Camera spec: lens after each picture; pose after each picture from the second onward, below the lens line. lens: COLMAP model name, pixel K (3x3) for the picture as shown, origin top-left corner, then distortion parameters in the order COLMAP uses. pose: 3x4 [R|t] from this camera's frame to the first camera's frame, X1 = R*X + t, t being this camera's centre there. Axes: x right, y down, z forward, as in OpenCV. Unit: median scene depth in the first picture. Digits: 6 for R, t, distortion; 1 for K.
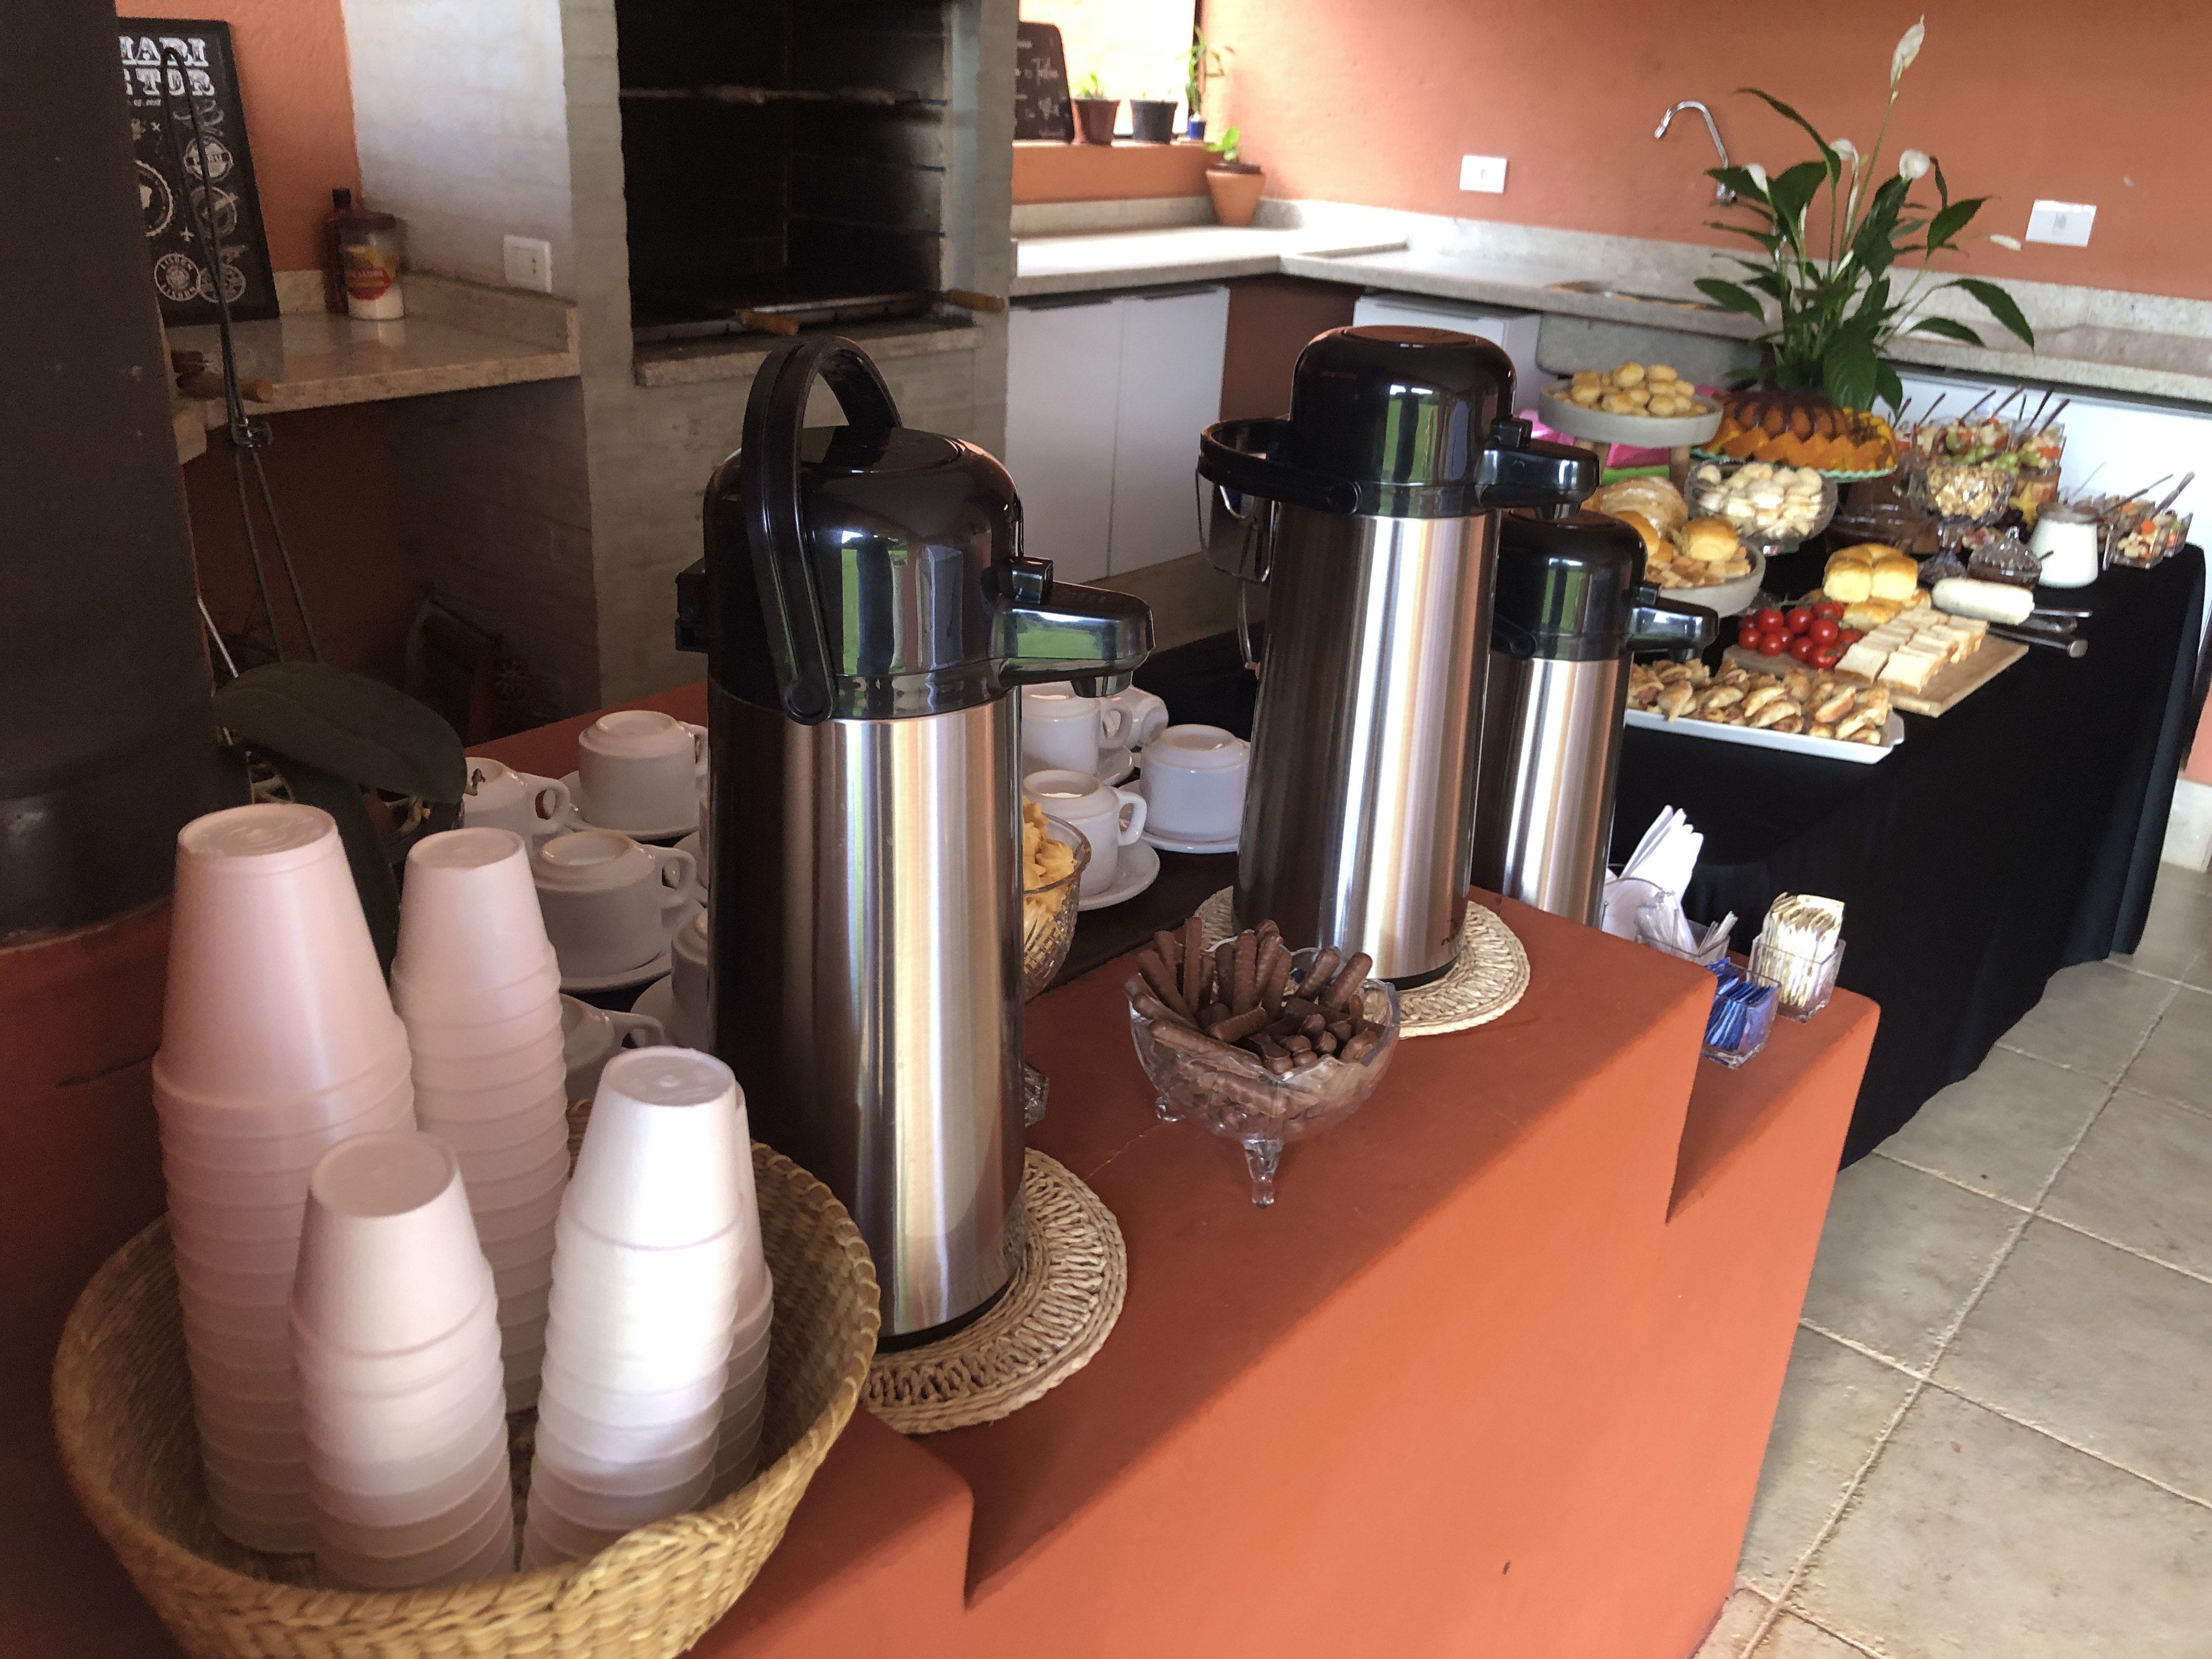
lens RADIAL K [[1806.3, 0, 1102.2], [0, 1806.3, 818.8], [0, 0, 1]] dist [-0.011133, -0.010122]
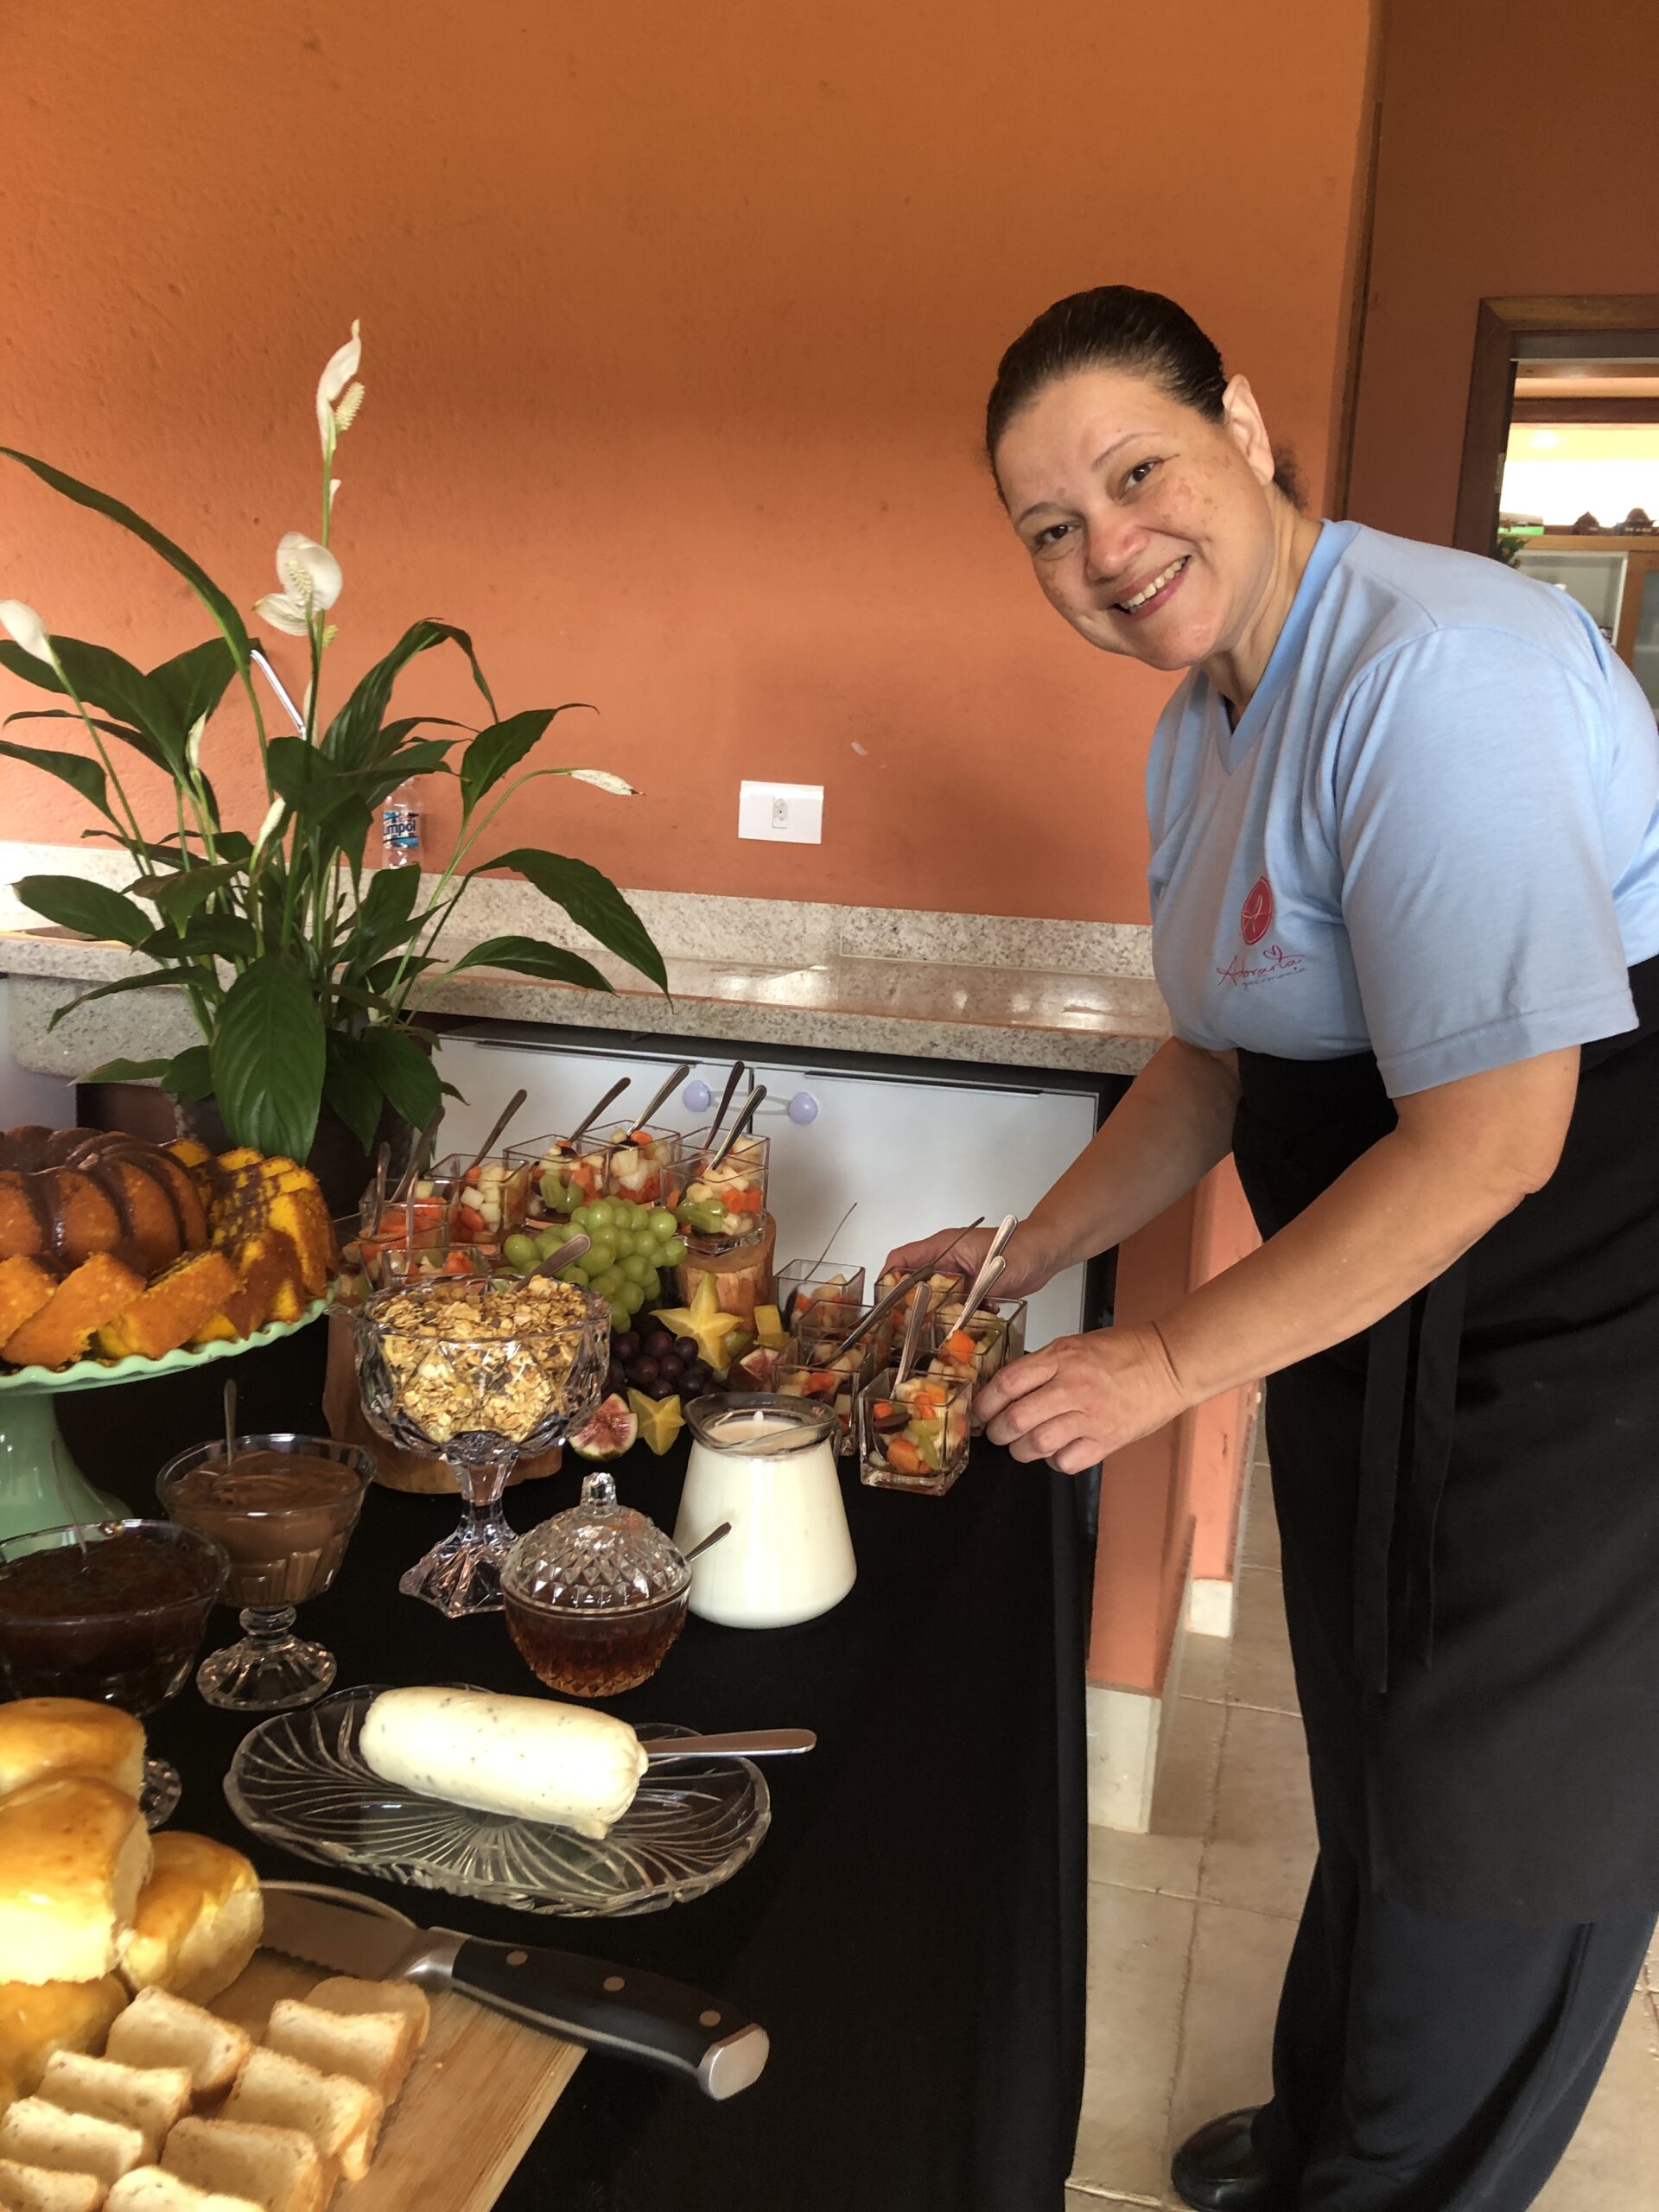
lens RADIAL K [[1806.3, 0, 830.7], [0, 1806.3, 1107.2], [0, 0, 1]] dist [-0.011133, -0.010122]
pose [[0.903733, -0.067603, 0.422726, 0.336452], [0.154084, 0.972640, -0.173865, -0.136286], [-0.399406, 0.222263, 0.889423, 0.542805]]
